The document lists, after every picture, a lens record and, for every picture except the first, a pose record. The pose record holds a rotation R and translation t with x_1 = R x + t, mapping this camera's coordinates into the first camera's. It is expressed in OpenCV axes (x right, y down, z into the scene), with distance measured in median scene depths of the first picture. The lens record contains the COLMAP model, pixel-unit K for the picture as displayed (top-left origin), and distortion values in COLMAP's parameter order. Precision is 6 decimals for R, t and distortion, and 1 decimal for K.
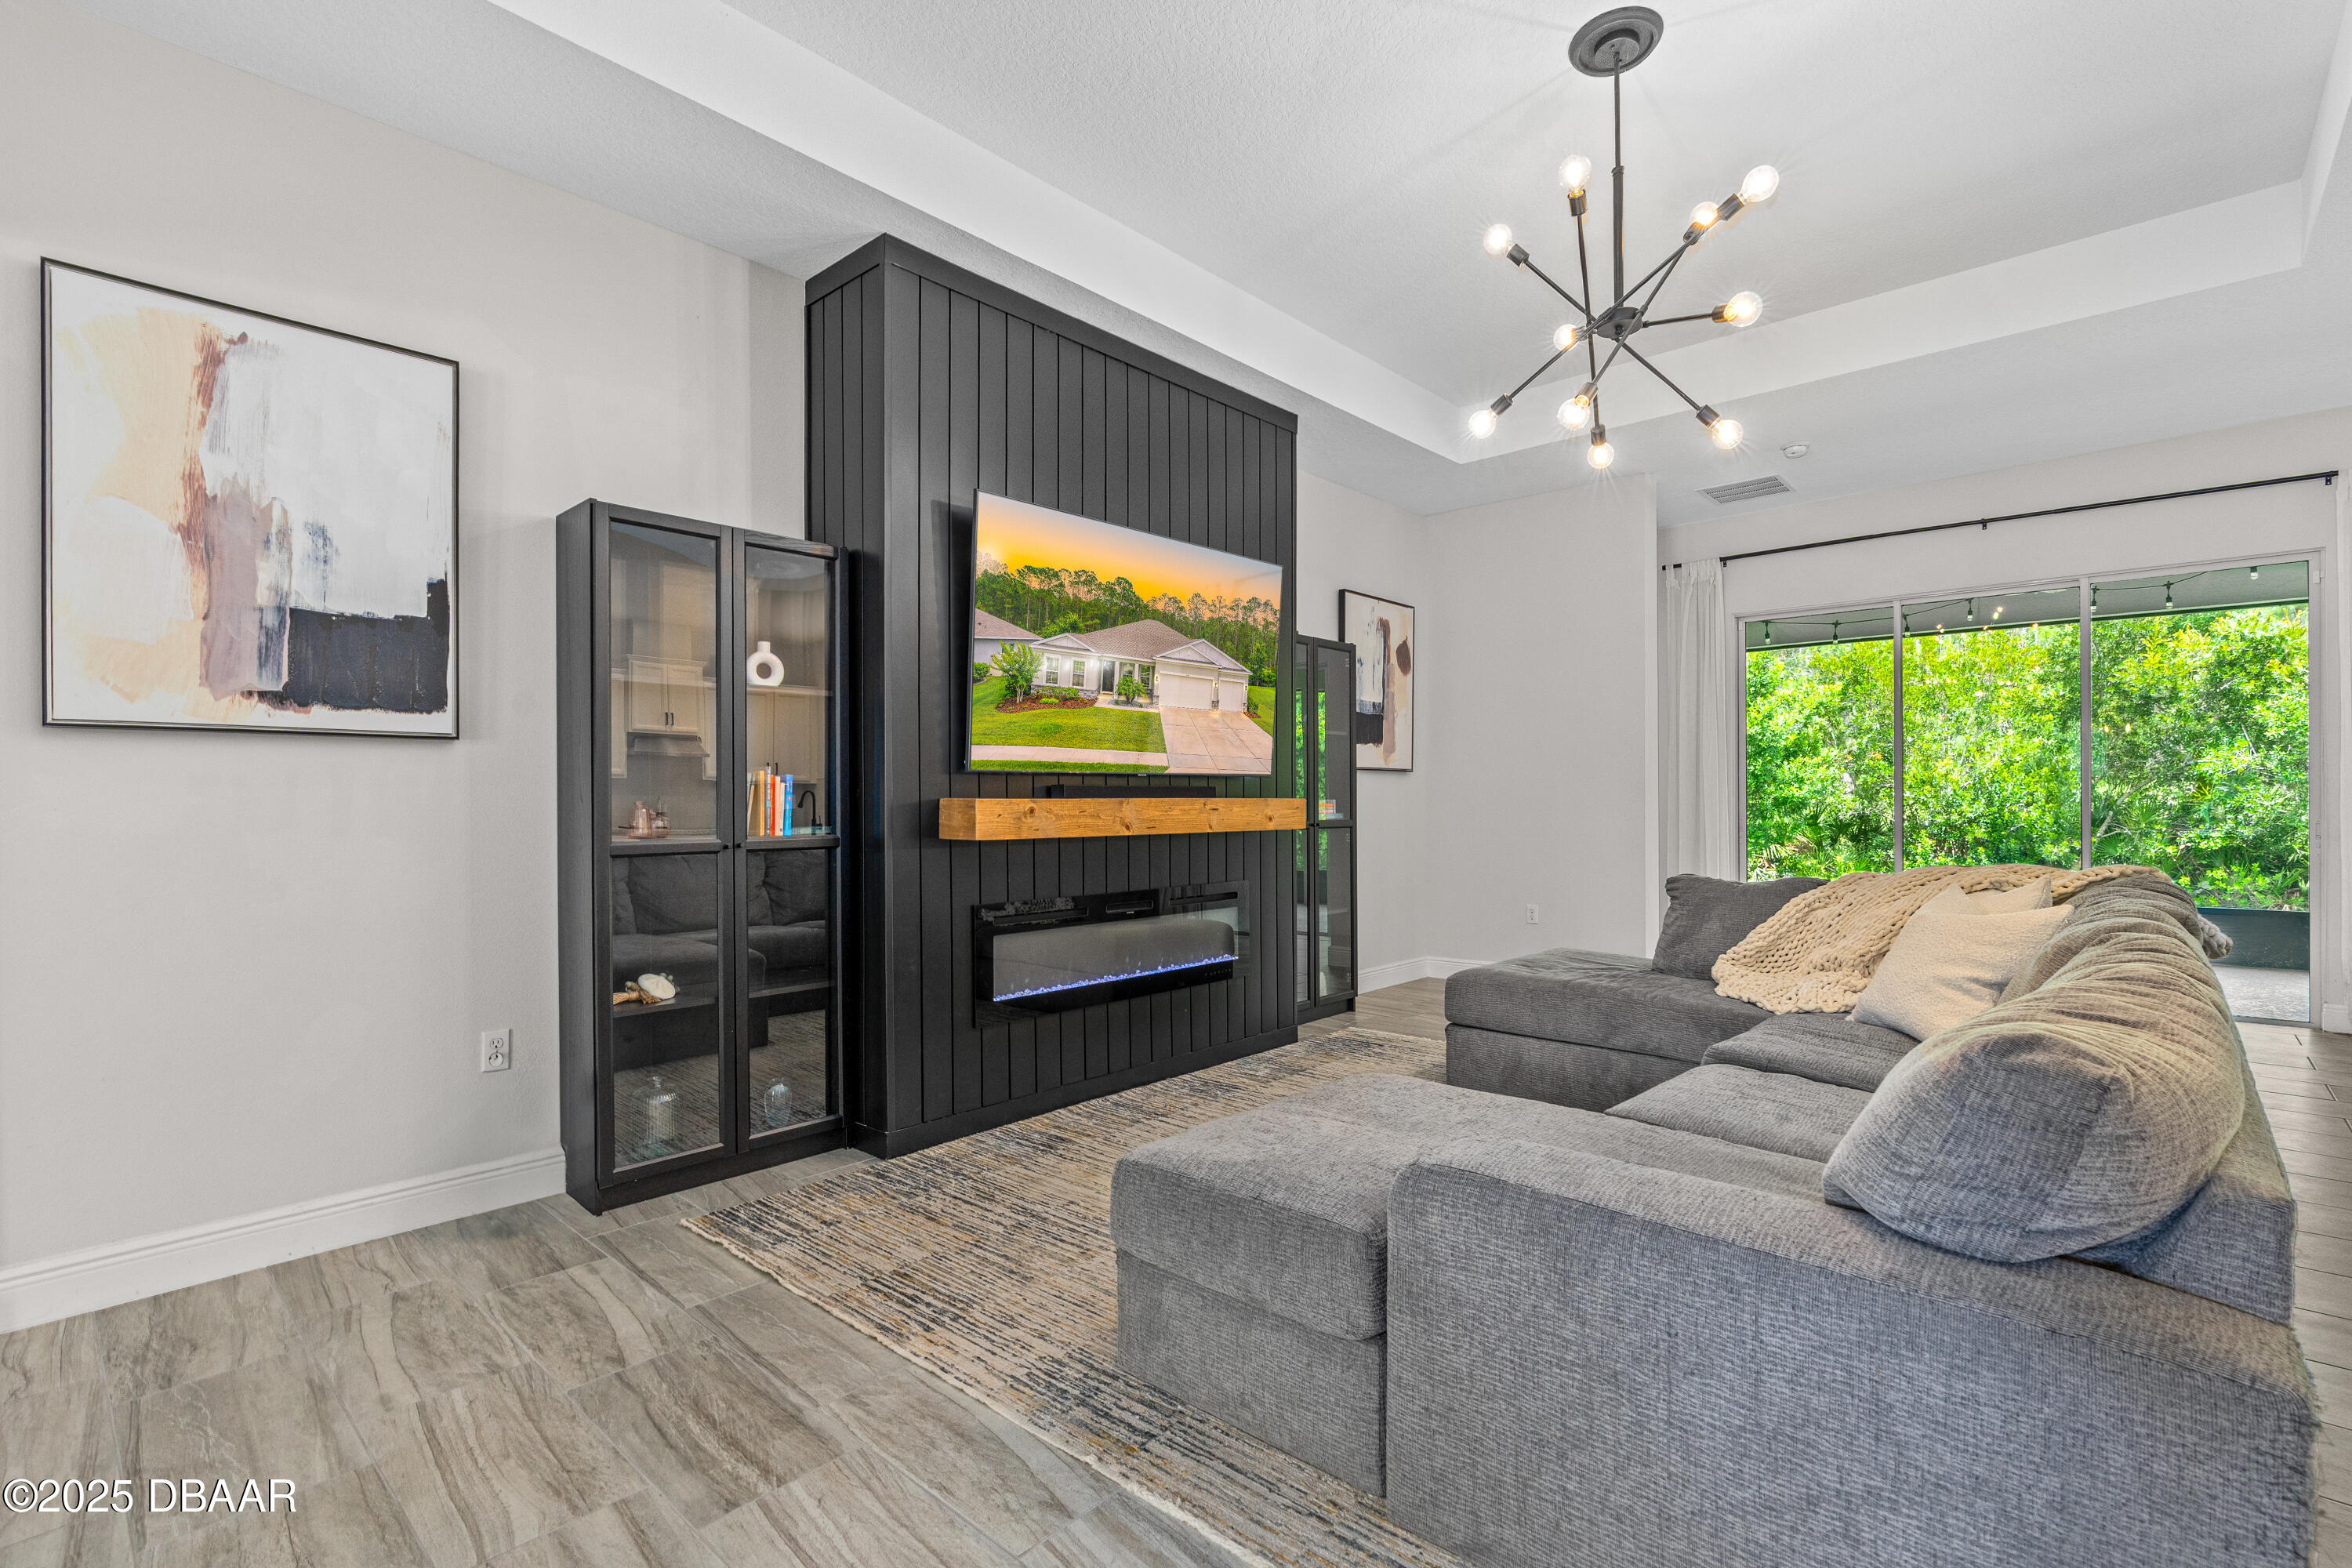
lens RADIAL K [[1076.5, 0, 1189.2], [0, 1076.5, 789.7], [0, 0, 1]] dist [-0.001166, 0.001178]
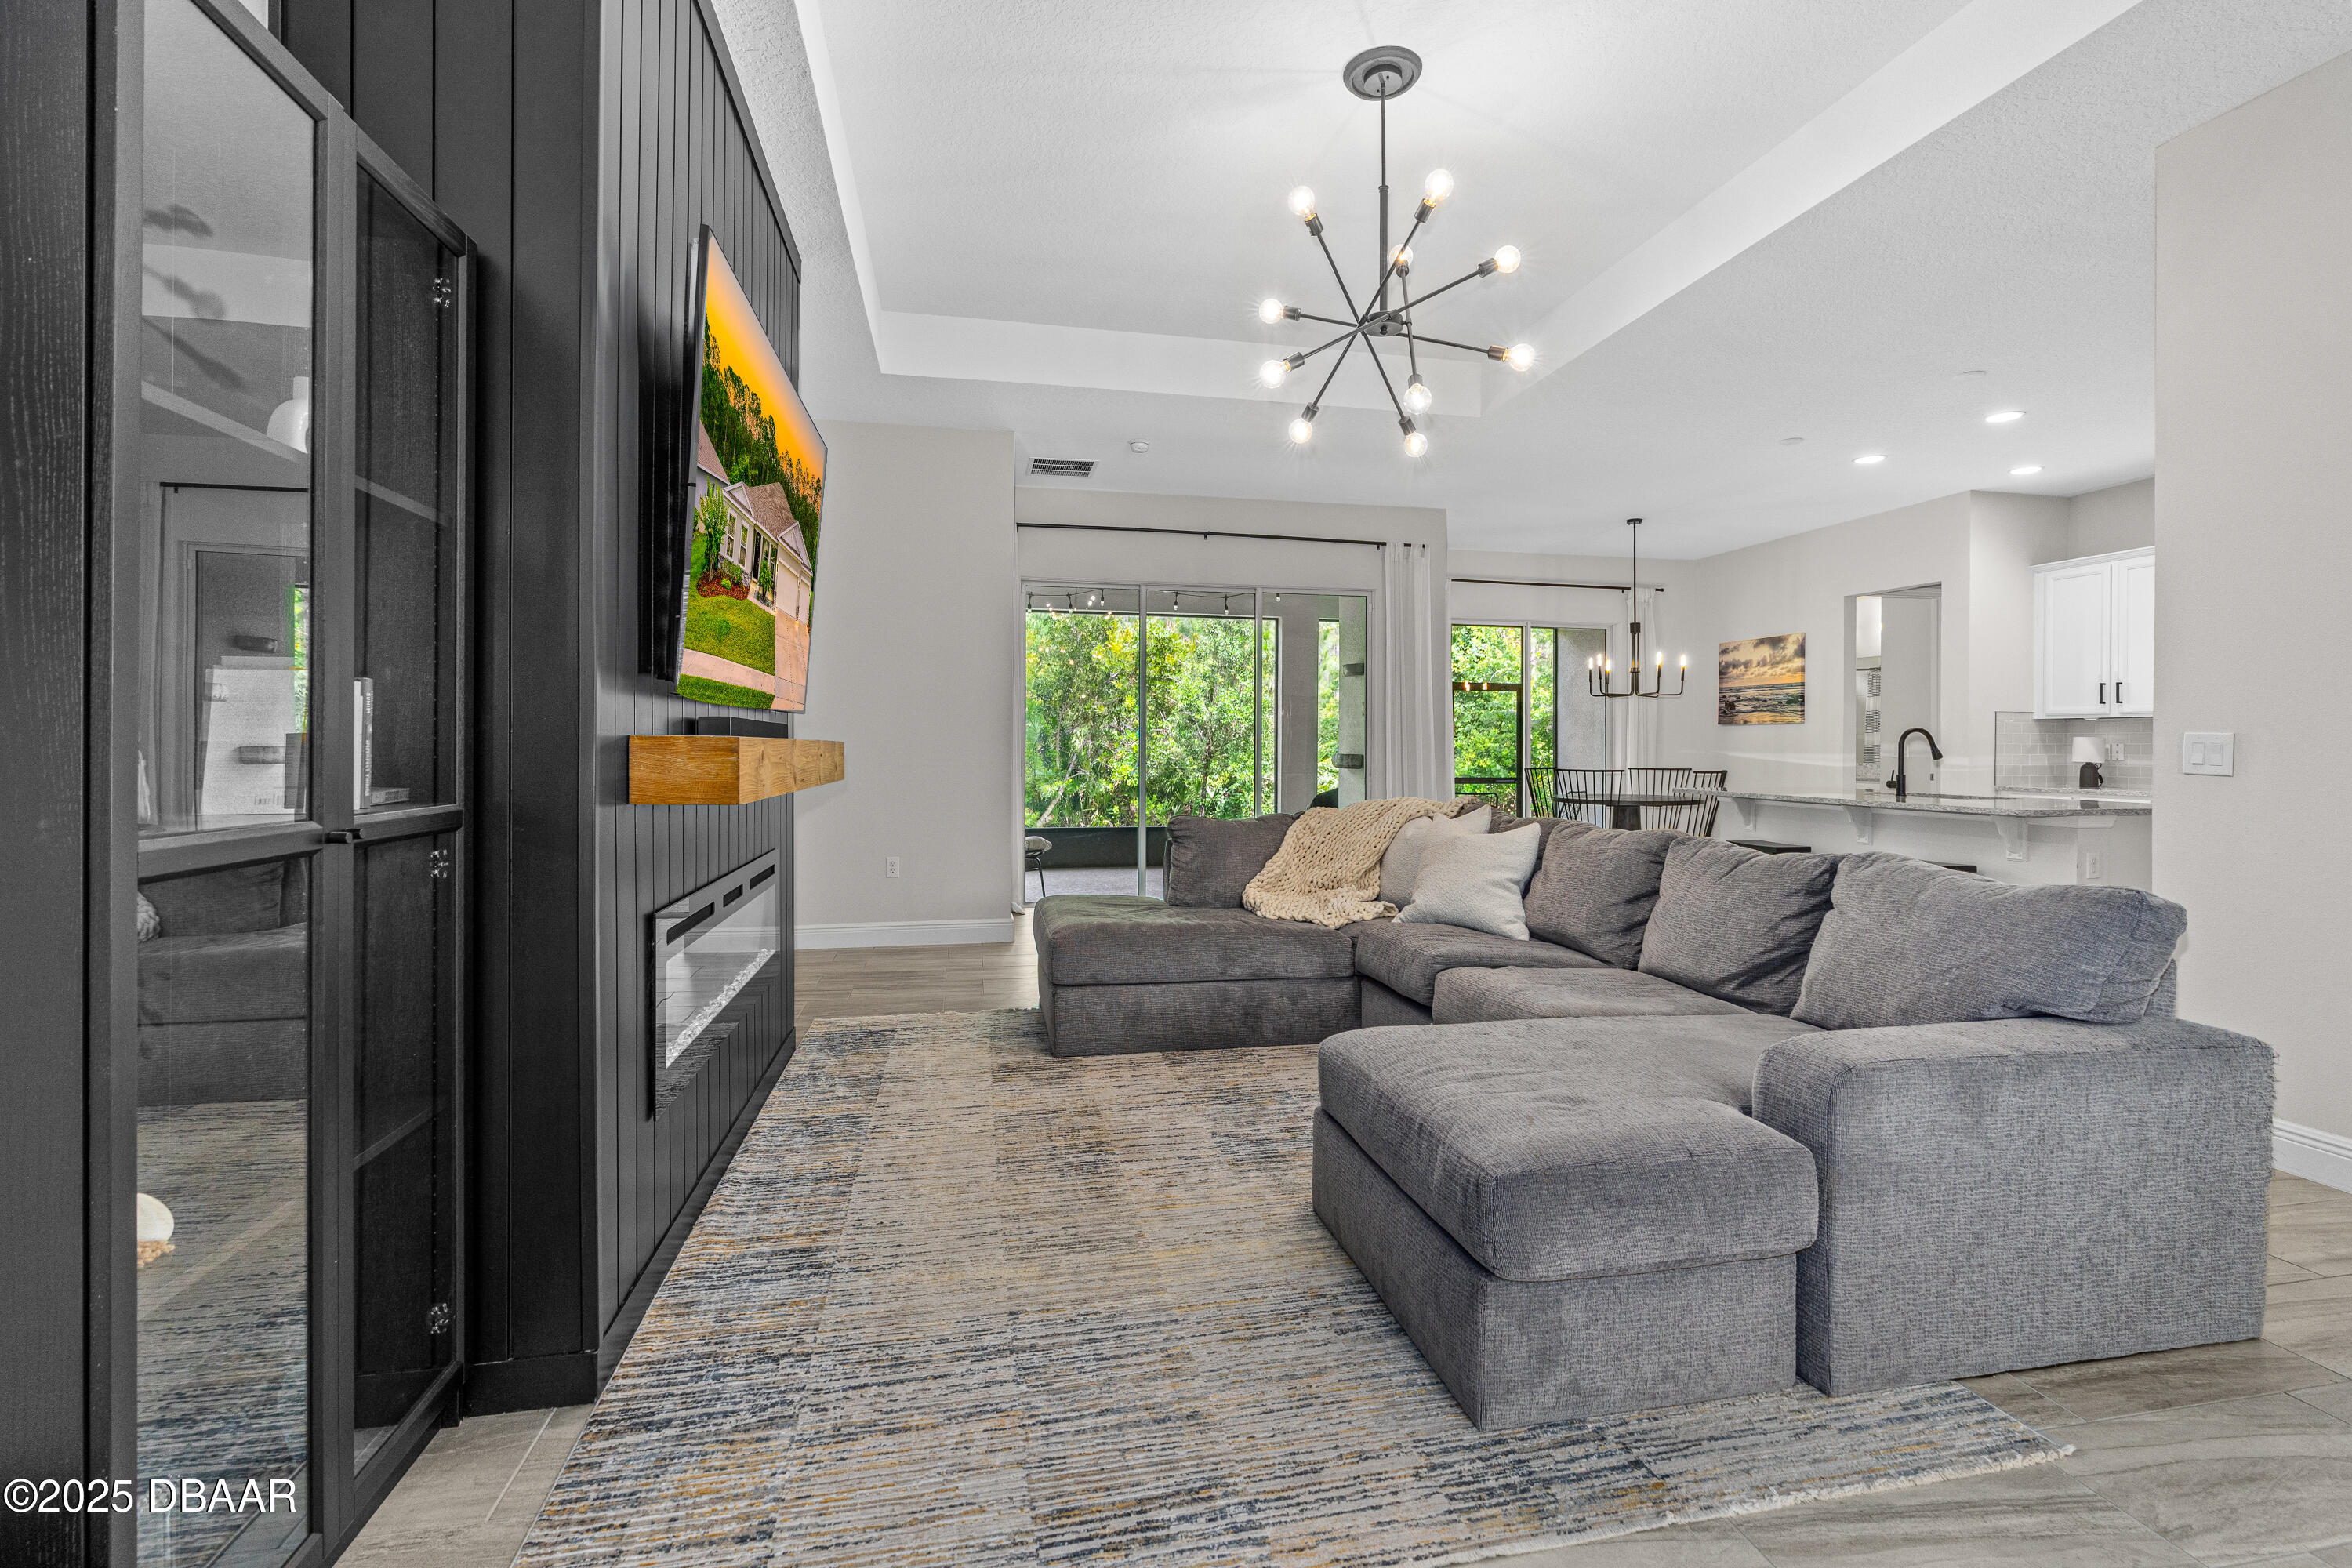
lens RADIAL K [[1076.5, 0, 1209.0], [0, 1076.5, 737.0], [0, 0, 1]] dist [-0.001166, 0.001178]
pose [[0.577827, 0.019271, 0.815932, -0.483535], [-0.020830, 0.999744, -0.008861, 0.008828], [-0.815894, -0.011876, 0.578080, 0.388657]]
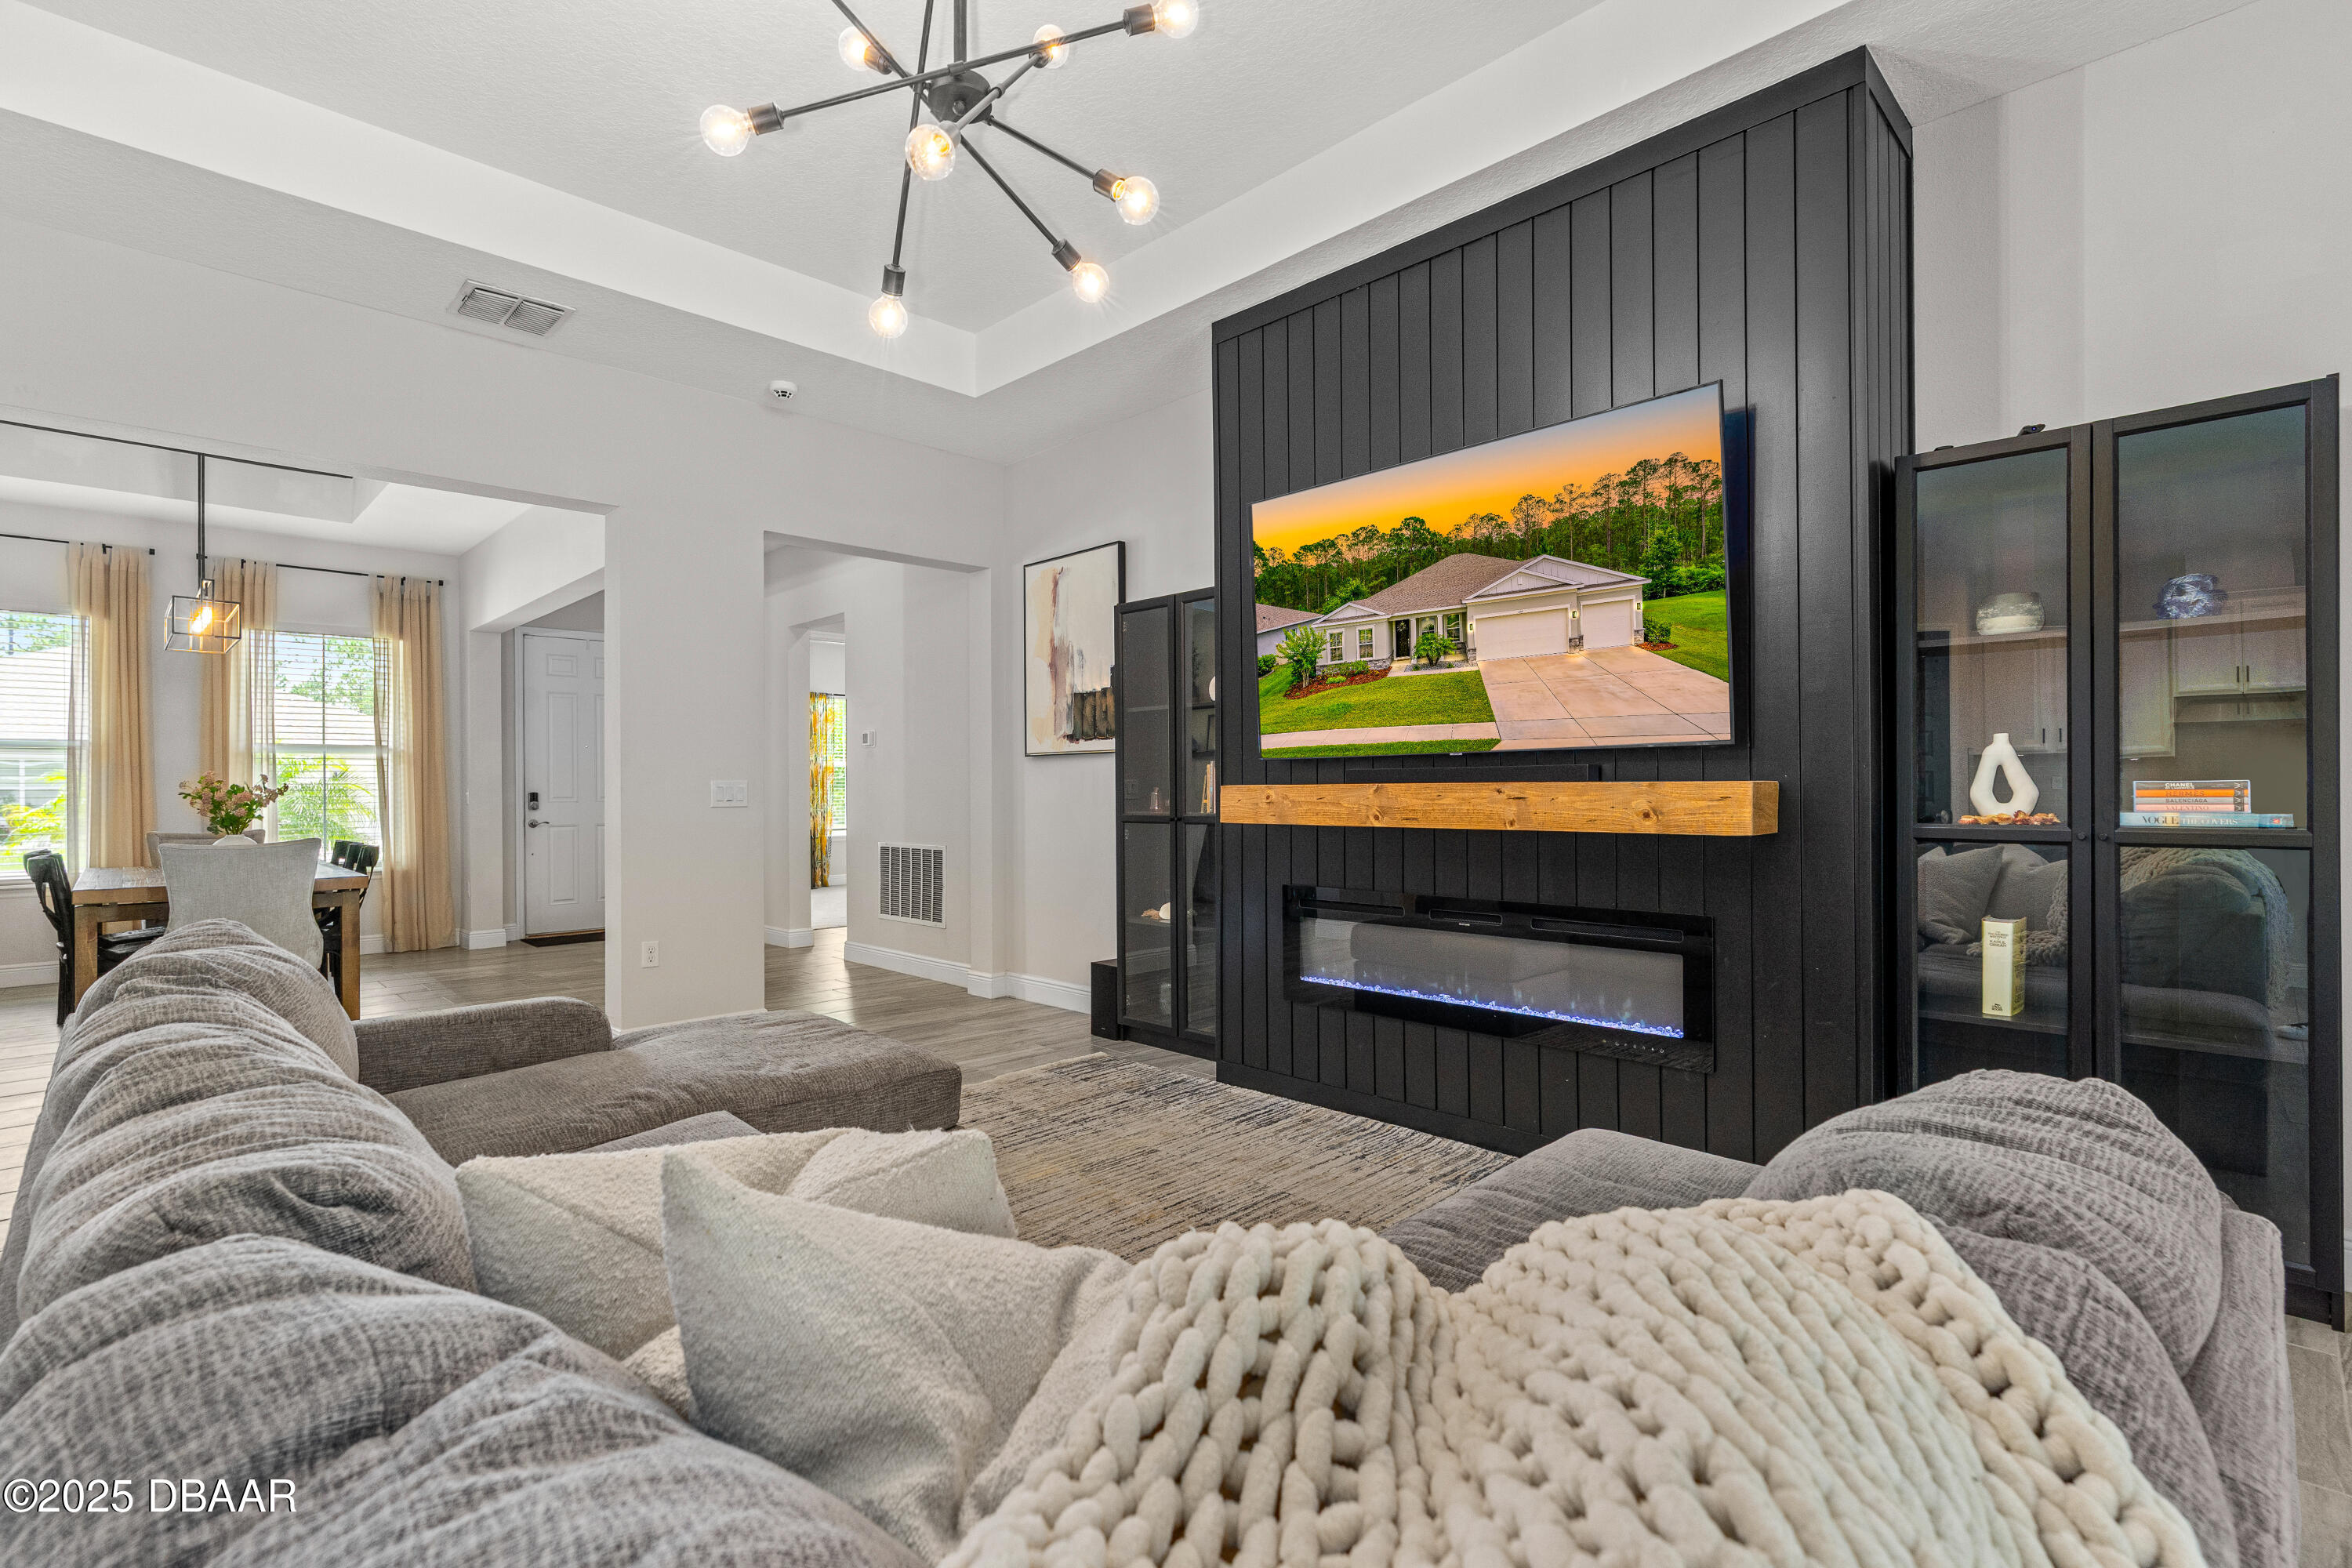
lens RADIAL K [[1076.5, 0, 1197.6], [0, 1076.5, 791.9], [0, 0, 1]] dist [-0.001166, 0.001178]
pose [[-0.052844, 0.007127, -0.998577, 0.823714], [0.017641, 0.999825, 0.006202, 0.007817], [0.998447, -0.017289, -0.052960, 0.923519]]
